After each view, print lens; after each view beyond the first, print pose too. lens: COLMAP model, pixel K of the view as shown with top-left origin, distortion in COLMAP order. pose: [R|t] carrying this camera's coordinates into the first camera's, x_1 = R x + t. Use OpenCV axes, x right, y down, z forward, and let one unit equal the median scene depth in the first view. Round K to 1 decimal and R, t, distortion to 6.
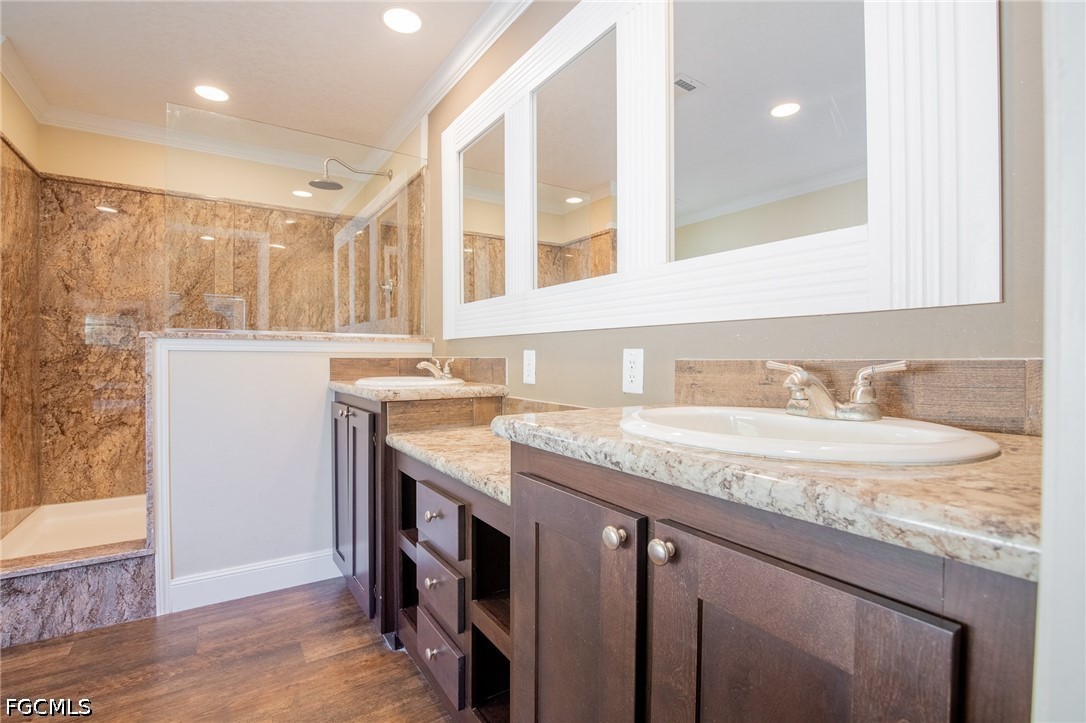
lens RADIAL K [[499.3, 0, 543.0], [0, 499.3, 361.5], [0, 0, 1]] dist [-0.041116, 0.009504]
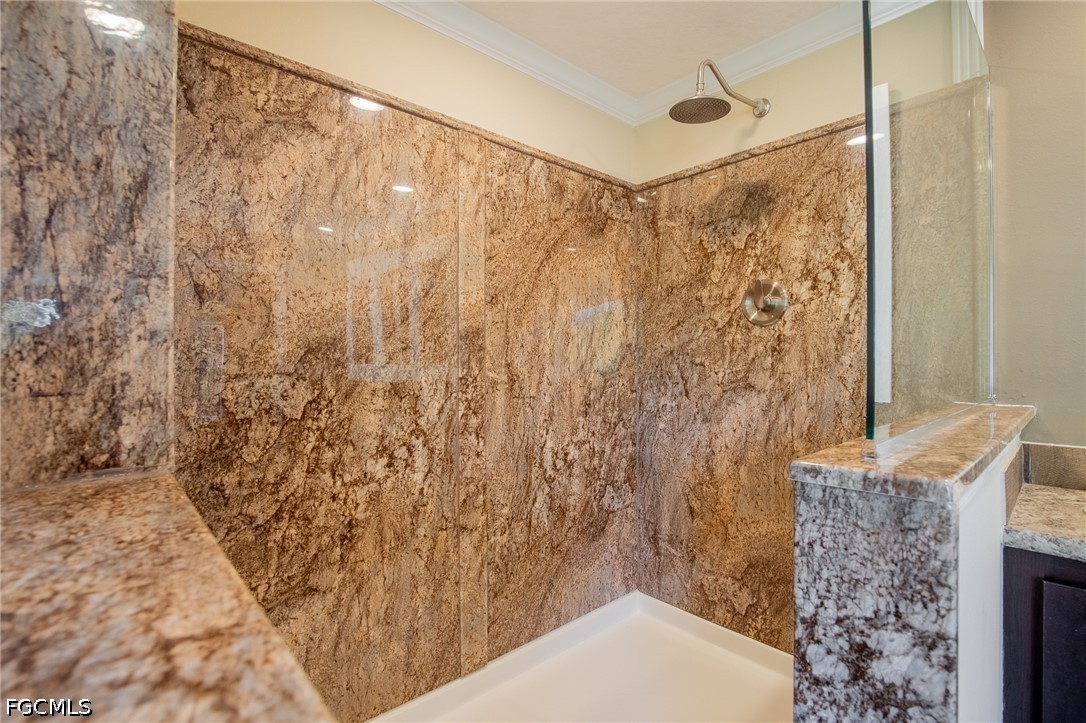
lens RADIAL K [[499.3, 0, 543.0], [0, 499.3, 361.5], [0, 0, 1]] dist [-0.041116, 0.009504]
pose [[0.990241, -0.004703, 0.139285, -0.832501], [0.006181, 0.999929, -0.010186, -0.095093], [-0.139227, 0.010948, 0.990200, 0.598400]]
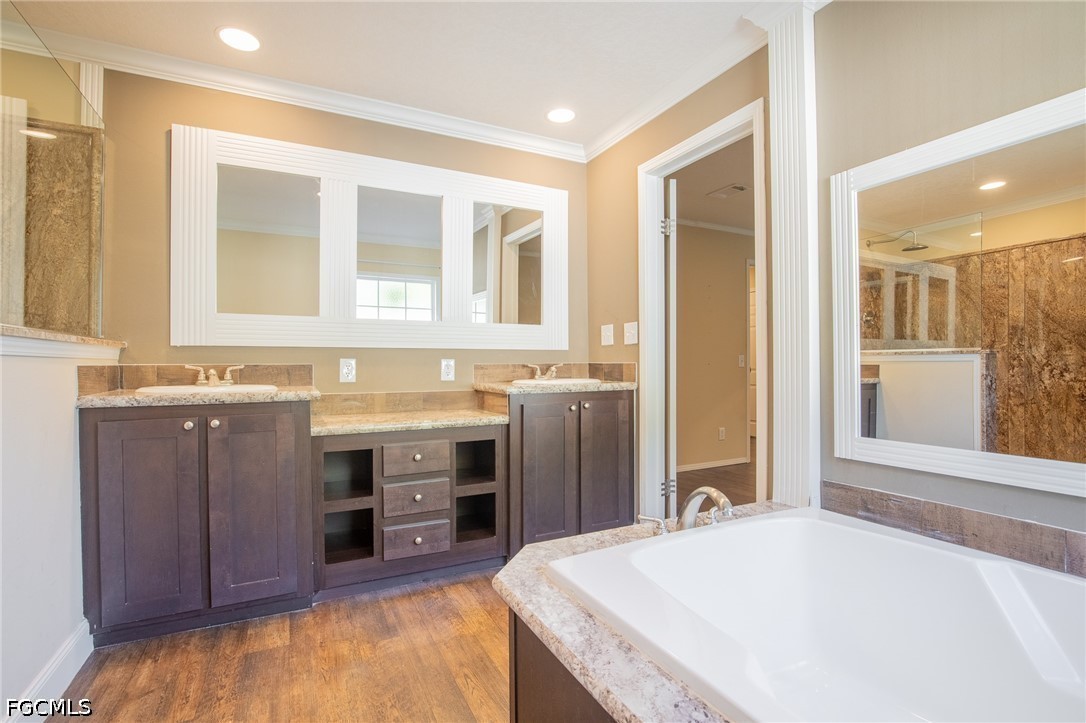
lens RADIAL K [[499.3, 0, 543.0], [0, 499.3, 361.5], [0, 0, 1]] dist [-0.041116, 0.009504]
pose [[0.111726, 0.001362, 0.993738, -1.012494], [0.010892, 0.999937, -0.002595, -0.004010], [-0.993679, 0.011113, 0.111704, 0.206766]]
